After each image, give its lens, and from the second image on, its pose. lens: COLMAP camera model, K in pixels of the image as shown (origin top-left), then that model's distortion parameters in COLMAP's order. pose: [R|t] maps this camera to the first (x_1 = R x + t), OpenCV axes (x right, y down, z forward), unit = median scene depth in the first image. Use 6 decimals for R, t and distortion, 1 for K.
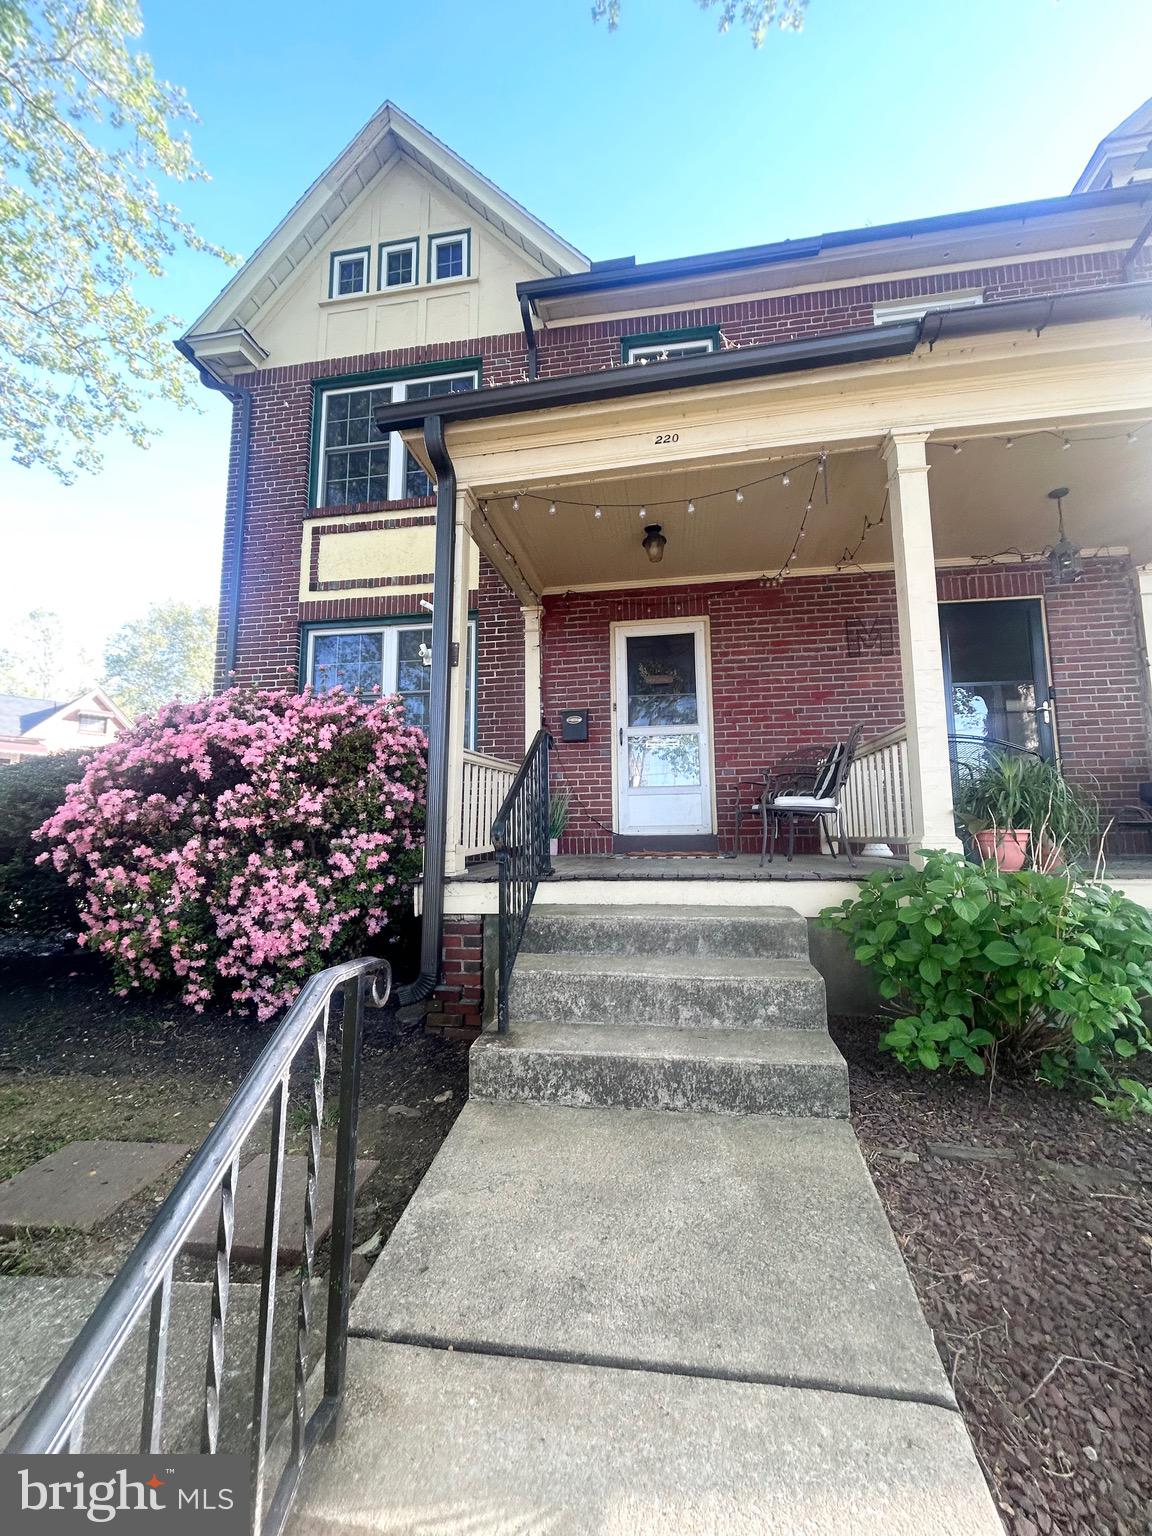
lens RADIAL K [[615.7, 0, 577.0], [0, 615.7, 765.9], [0, 0, 1]] dist [-0.001394, -0.000256]
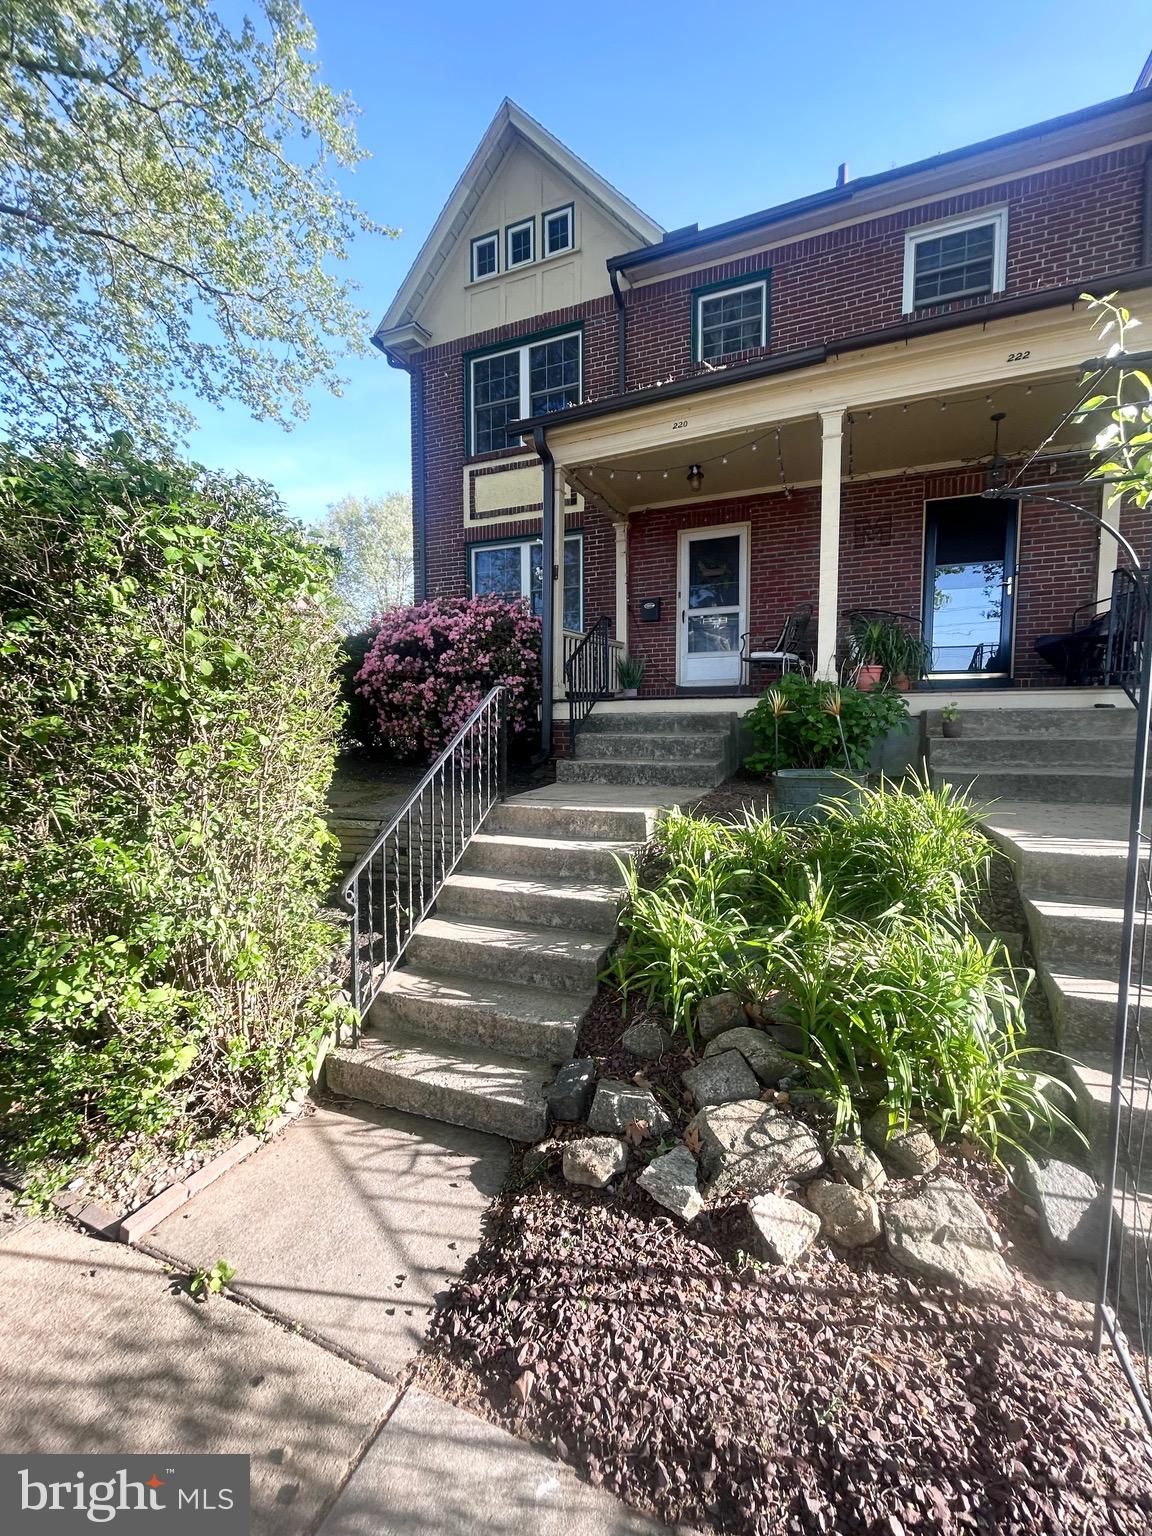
lens RADIAL K [[615.7, 0, 577.0], [0, 615.7, 765.9], [0, 0, 1]] dist [-0.001394, -0.000256]
pose [[0.971796, 0.021358, -0.234854, 0.170057], [0.023262, 0.982352, 0.185590, 0.020532], [0.234673, -0.185818, 0.954149, -0.454068]]
